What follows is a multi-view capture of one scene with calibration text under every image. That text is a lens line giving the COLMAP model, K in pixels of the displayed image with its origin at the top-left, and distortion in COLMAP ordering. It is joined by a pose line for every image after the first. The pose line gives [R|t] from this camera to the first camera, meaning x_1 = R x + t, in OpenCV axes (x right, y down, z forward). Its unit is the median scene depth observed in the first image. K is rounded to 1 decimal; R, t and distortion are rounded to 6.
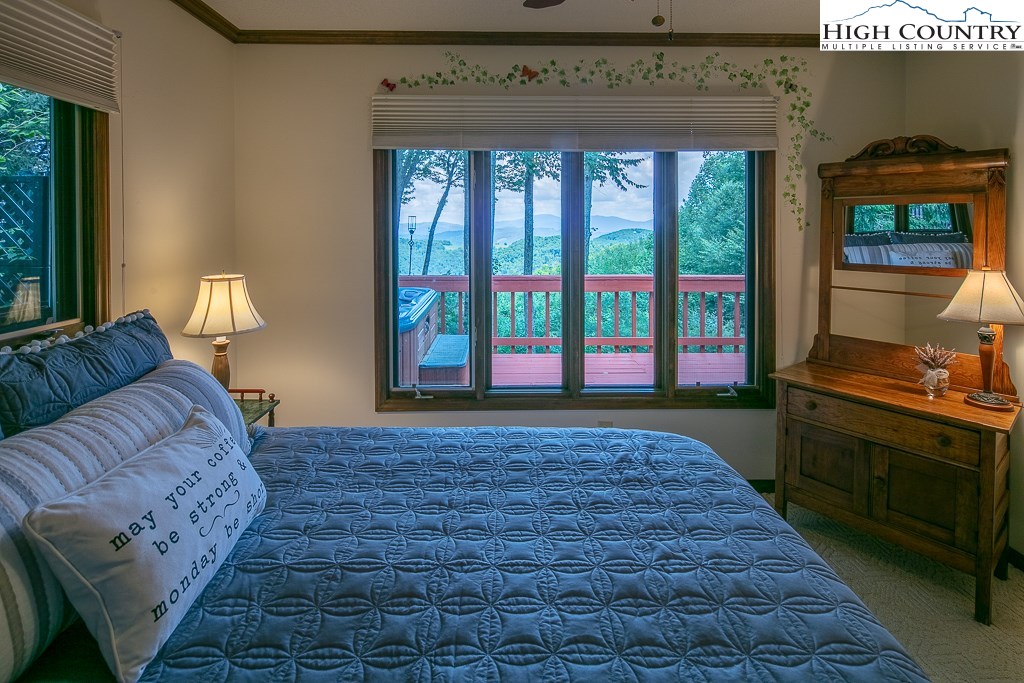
lens RADIAL K [[505.2, 0, 512.2], [0, 505.2, 326.1], [0, 0, 1]] dist [0.001585, -0.000781]
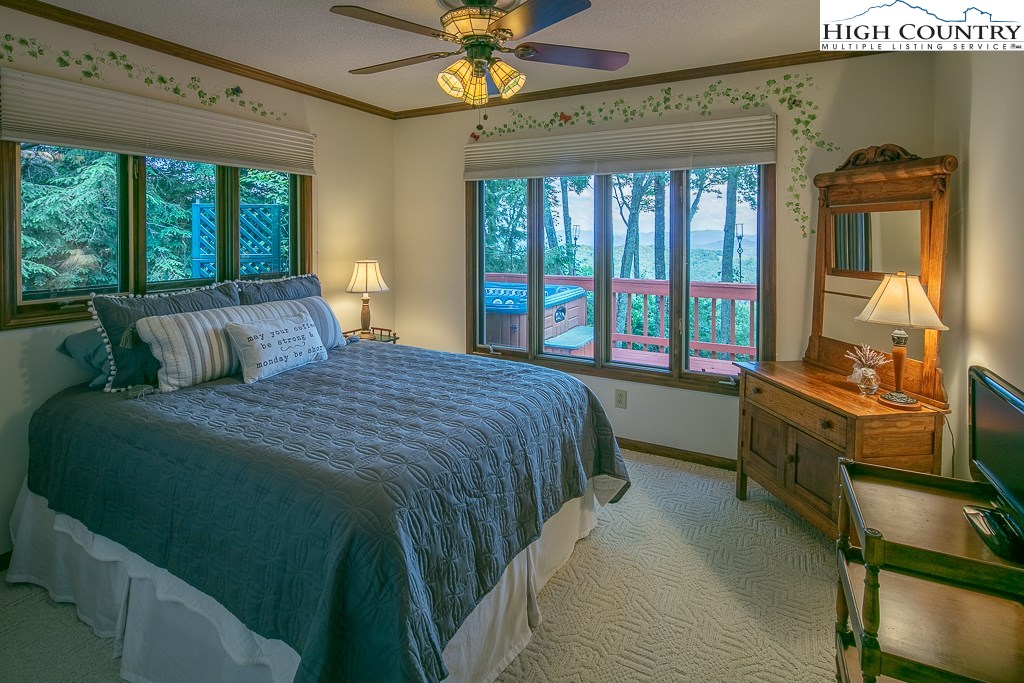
lens RADIAL K [[493.7, 0, 511.3], [0, 493.7, 384.1], [0, 0, 1]] dist [0.000675, 0.000015]
pose [[0.874338, 0.142663, -0.463876, 0.611141], [-0.096261, 0.987807, 0.122358, 0.056897], [0.475675, -0.062329, 0.877410, -0.270606]]
